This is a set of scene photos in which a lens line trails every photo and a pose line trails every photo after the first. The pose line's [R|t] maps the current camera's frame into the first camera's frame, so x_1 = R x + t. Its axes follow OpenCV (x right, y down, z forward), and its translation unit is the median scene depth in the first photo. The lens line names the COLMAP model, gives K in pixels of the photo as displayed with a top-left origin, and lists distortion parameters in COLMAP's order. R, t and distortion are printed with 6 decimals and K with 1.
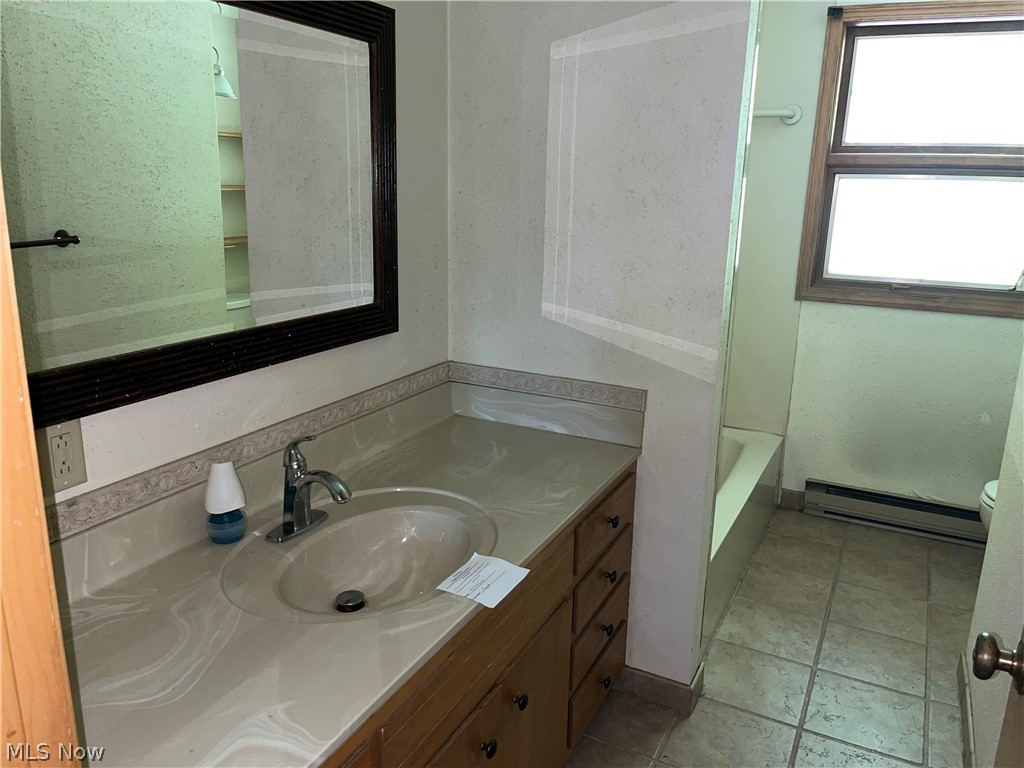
lens RADIAL K [[782.6, 0, 509.1], [0, 782.6, 385.4], [0, 0, 1]] dist [0.041134, -0.018960]
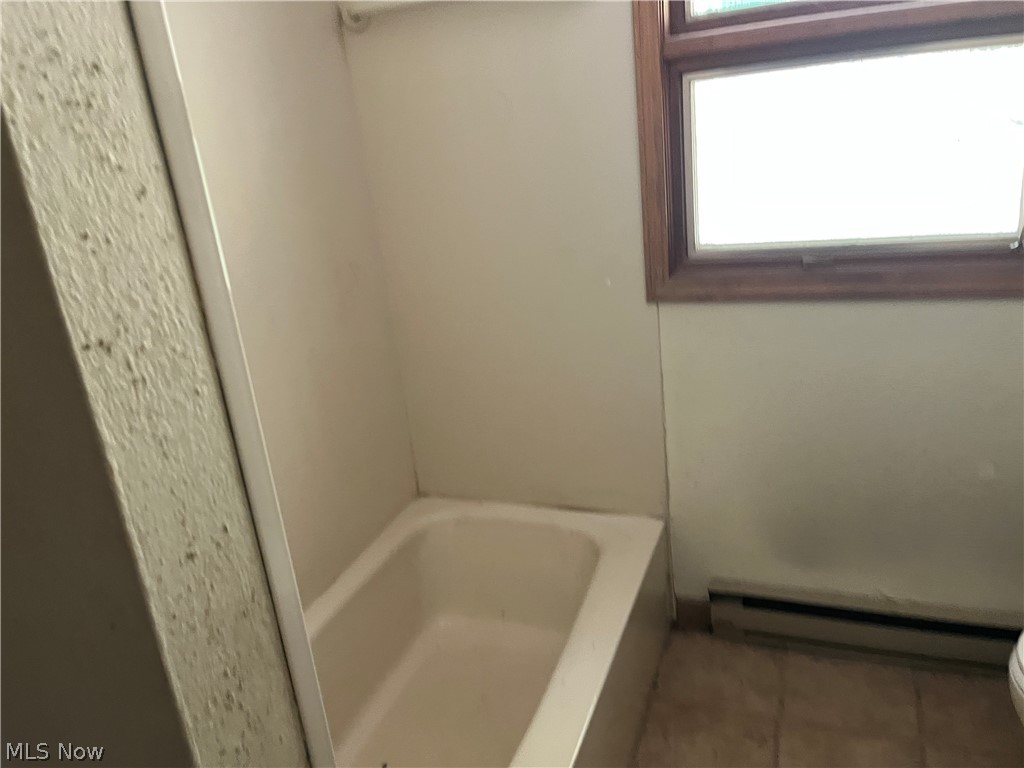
lens RADIAL K [[782.6, 0, 515.0], [0, 782.6, 380.8], [0, 0, 1]] dist [0.041134, -0.018960]
pose [[0.986211, -0.157278, 0.051489, 0.229994], [0.151951, 0.983835, 0.094761, -0.123617], [-0.065561, -0.085631, 0.994168, 0.430312]]
